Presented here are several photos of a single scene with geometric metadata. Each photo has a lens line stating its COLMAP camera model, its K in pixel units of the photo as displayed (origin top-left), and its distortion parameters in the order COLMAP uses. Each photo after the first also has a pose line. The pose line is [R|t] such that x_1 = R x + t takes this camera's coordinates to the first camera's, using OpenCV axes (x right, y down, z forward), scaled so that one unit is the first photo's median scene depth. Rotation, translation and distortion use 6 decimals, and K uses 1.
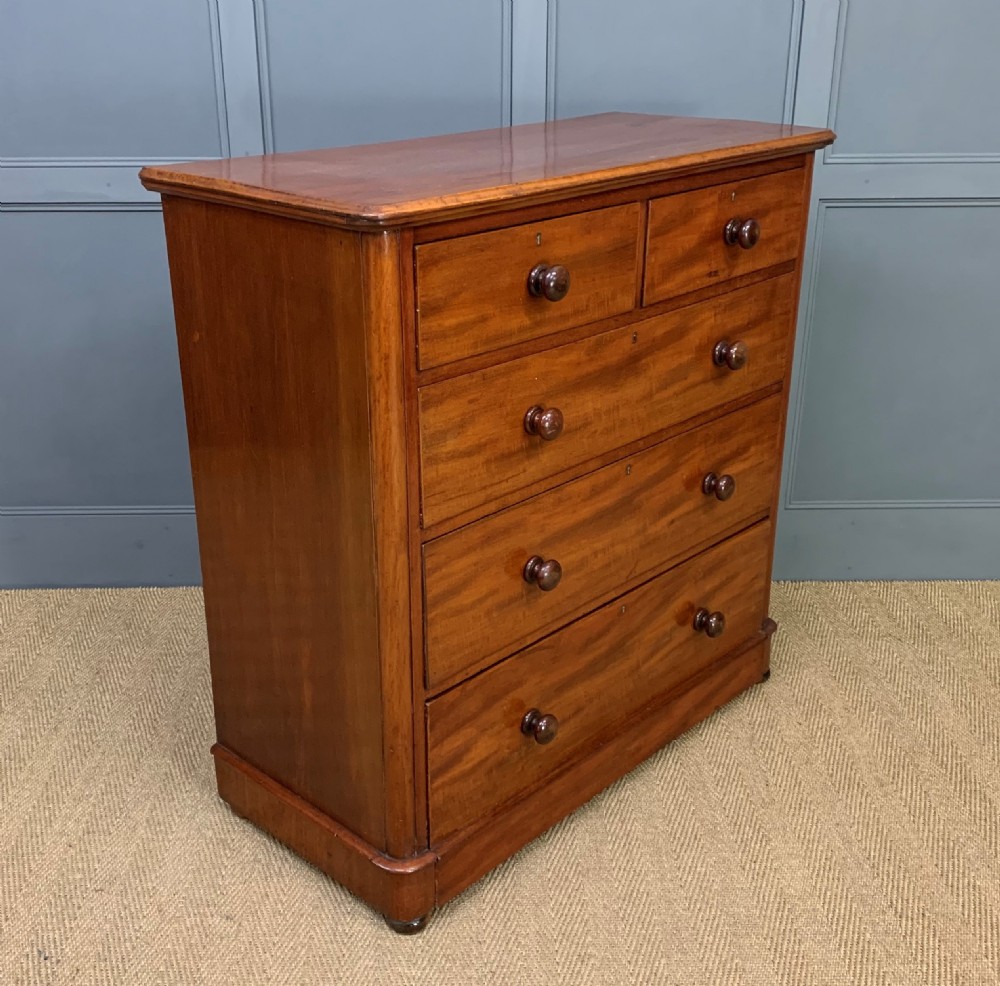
lens RADIAL K [[1245.7, 0, 472.5], [0, 1245.7, 499.6], [0, 0, 1]] dist [0.016025, 0.000000]
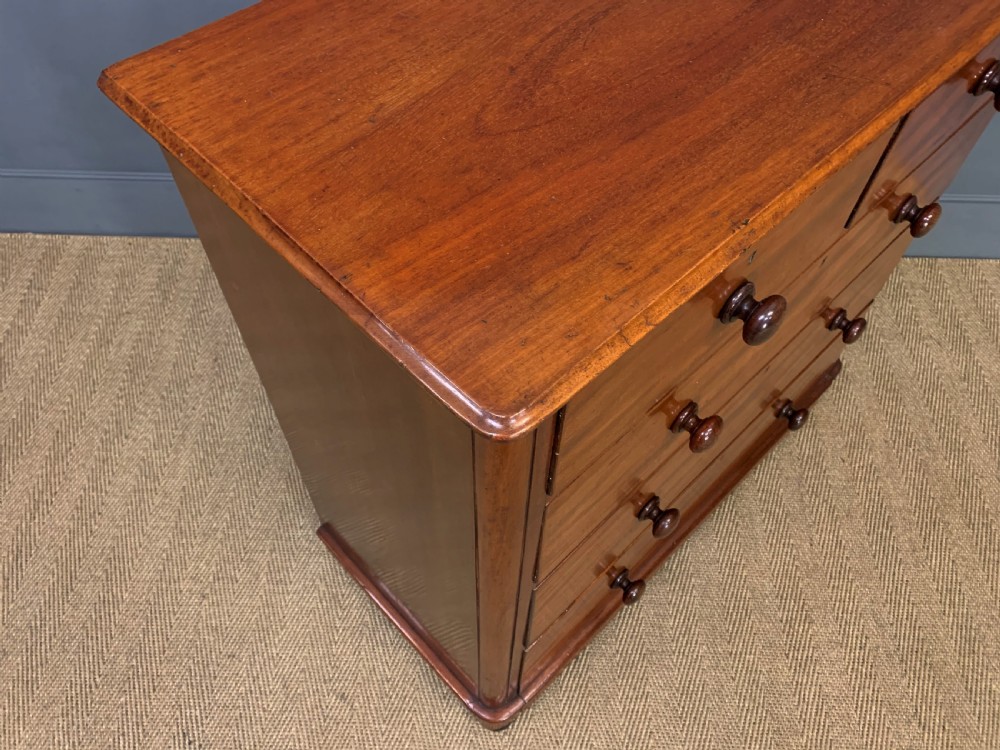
lens RADIAL K [[775.3, 0, 484.4], [0, 775.3, 377.3], [0, 0, 1]] dist [0.033994, -0.026116]
pose [[0.998996, 0.041889, -0.015910, -0.058092], [-0.026555, 0.839454, 0.542782, -0.290919], [0.036093, -0.541814, 0.839723, 0.507262]]
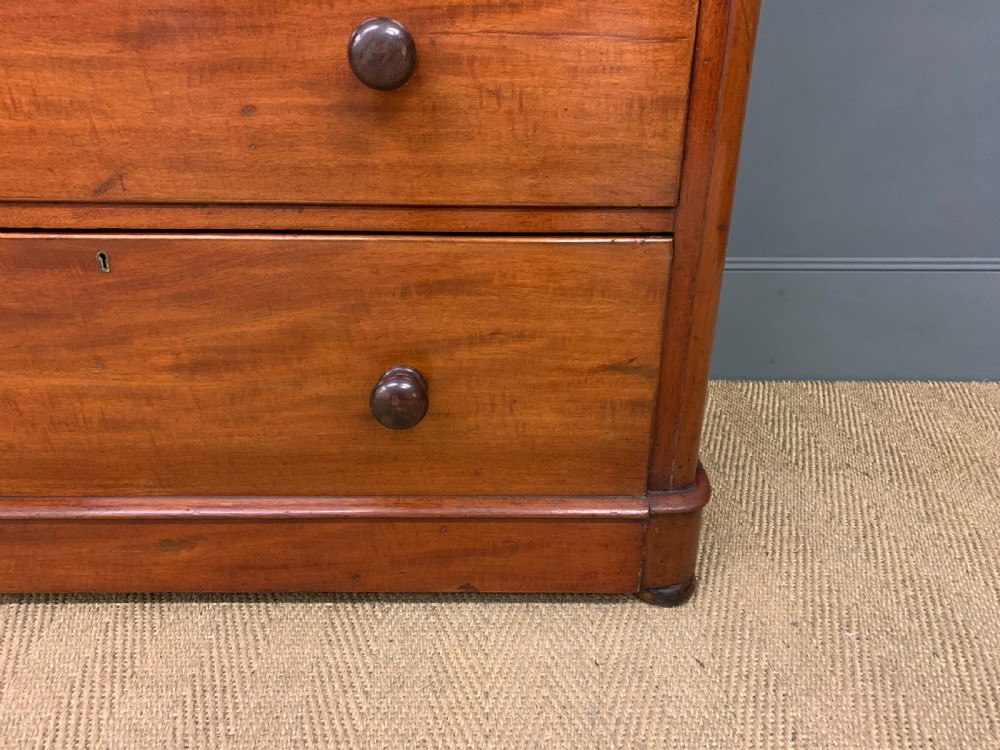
lens RADIAL K [[775.3, 0, 482.5], [0, 775.3, 375.3], [0, 0, 1]] dist [0.033994, -0.026116]
pose [[0.999960, 0.008815, -0.001644, 0.205038], [-0.008757, 0.999433, 0.032510, 0.070027], [0.001929, -0.032495, 0.999470, 0.810677]]
